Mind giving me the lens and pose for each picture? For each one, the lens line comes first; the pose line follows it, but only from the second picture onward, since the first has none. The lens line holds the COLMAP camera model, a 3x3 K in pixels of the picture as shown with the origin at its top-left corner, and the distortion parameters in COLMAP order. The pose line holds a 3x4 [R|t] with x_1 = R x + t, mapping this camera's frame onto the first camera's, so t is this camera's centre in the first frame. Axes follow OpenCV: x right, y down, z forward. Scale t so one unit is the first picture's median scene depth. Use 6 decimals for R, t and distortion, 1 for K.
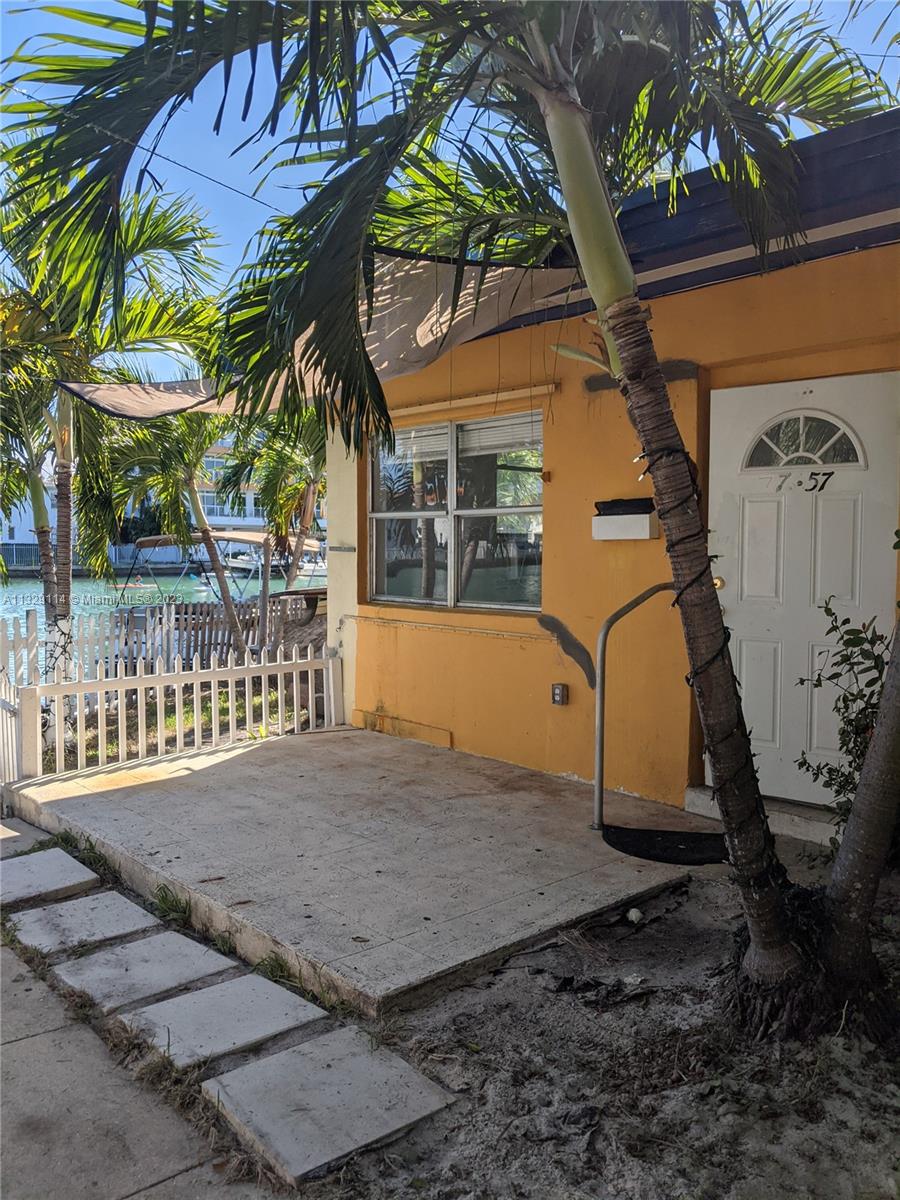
lens RADIAL K [[970.5, 0, 454.8], [0, 970.5, 591.8], [0, 0, 1]] dist [0.065519, -0.133825]
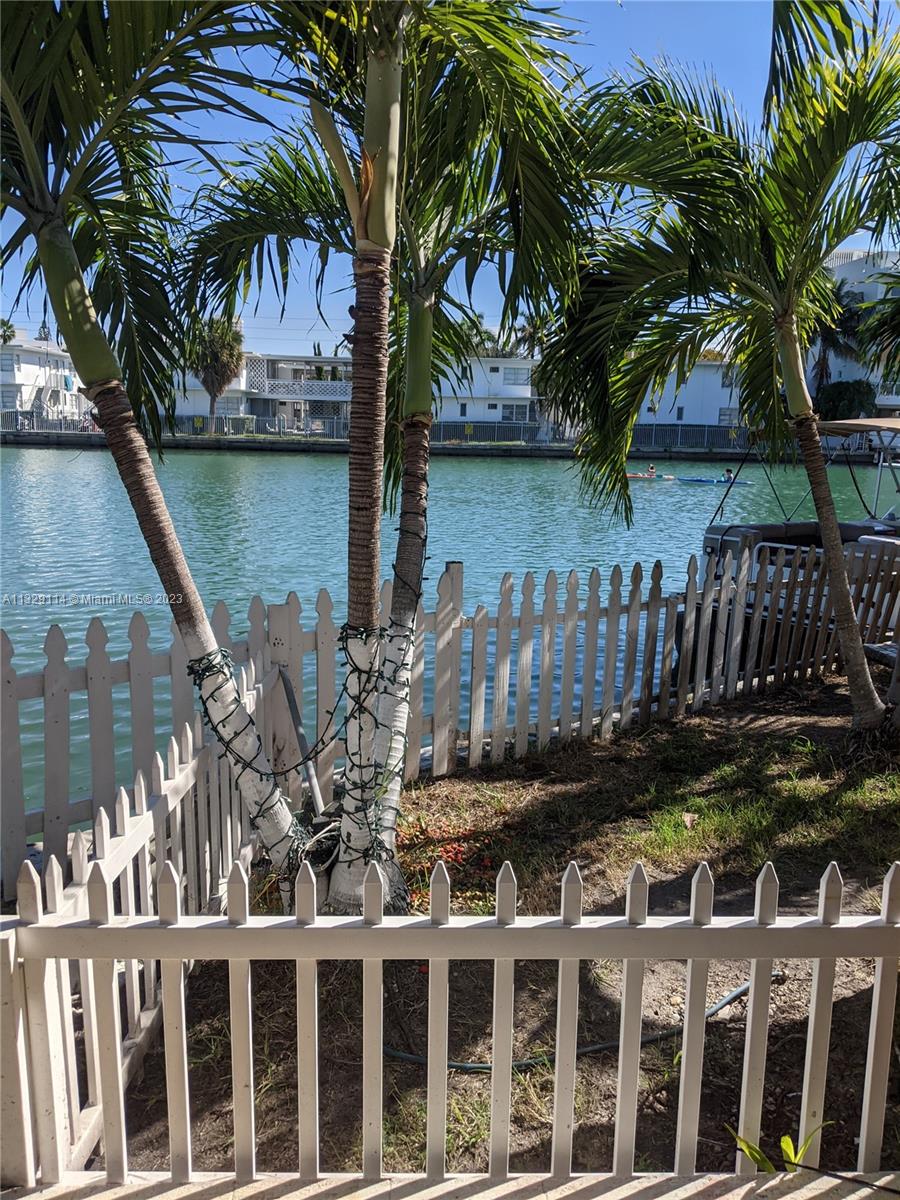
lens RADIAL K [[970.5, 0, 451.5], [0, 970.5, 602.1], [0, 0, 1]] dist [0.065519, -0.133825]
pose [[0.776389, 0.130345, -0.616628, -0.177238], [-0.048999, 0.987902, 0.147133, -0.082210], [0.628346, -0.084018, 0.773384, 1.141717]]
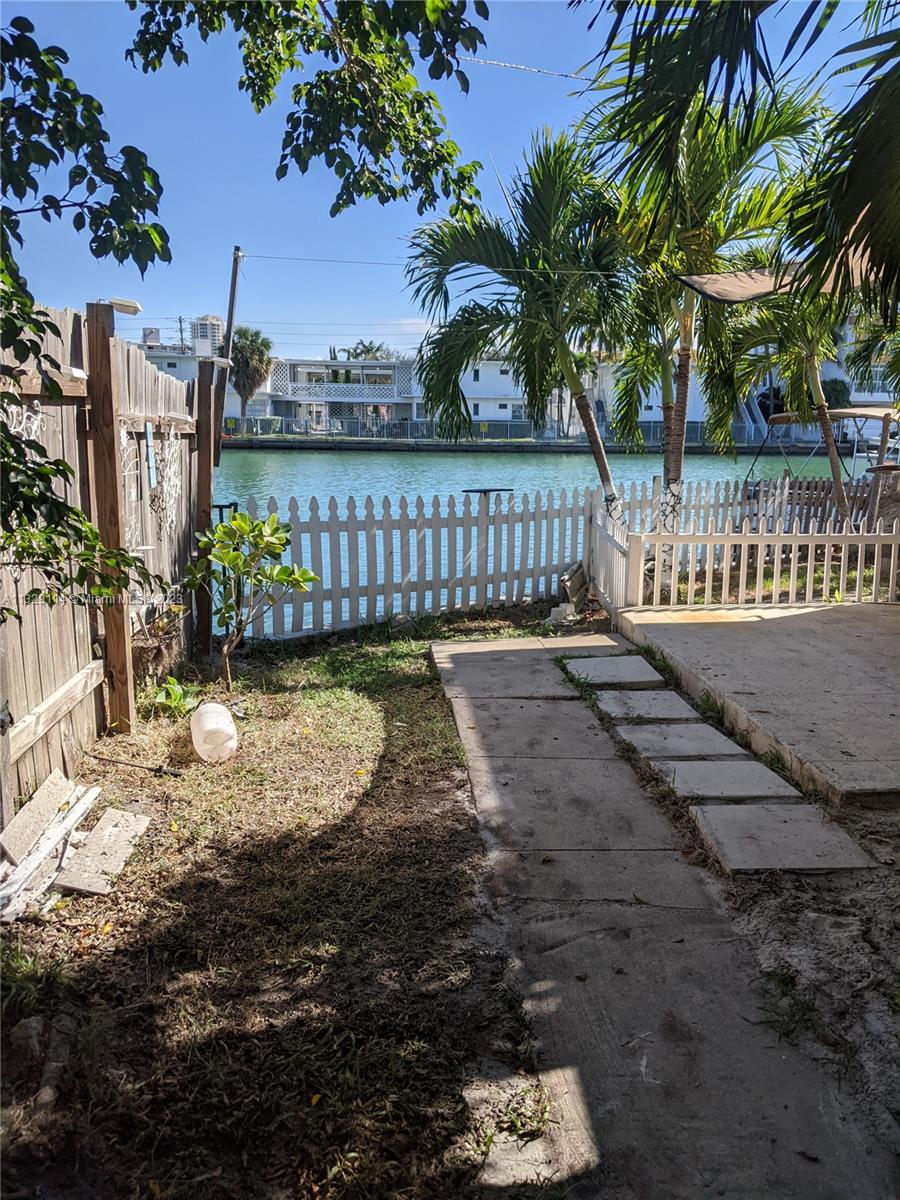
lens RADIAL K [[991.4, 0, 471.7], [0, 991.4, 629.0], [0, 0, 1]] dist [0.017010, -0.016017]
pose [[0.805217, 0.128969, -0.578786, 0.200393], [-0.038295, 0.985334, 0.166282, 0.020102], [0.591743, -0.111728, 0.798347, -0.208045]]
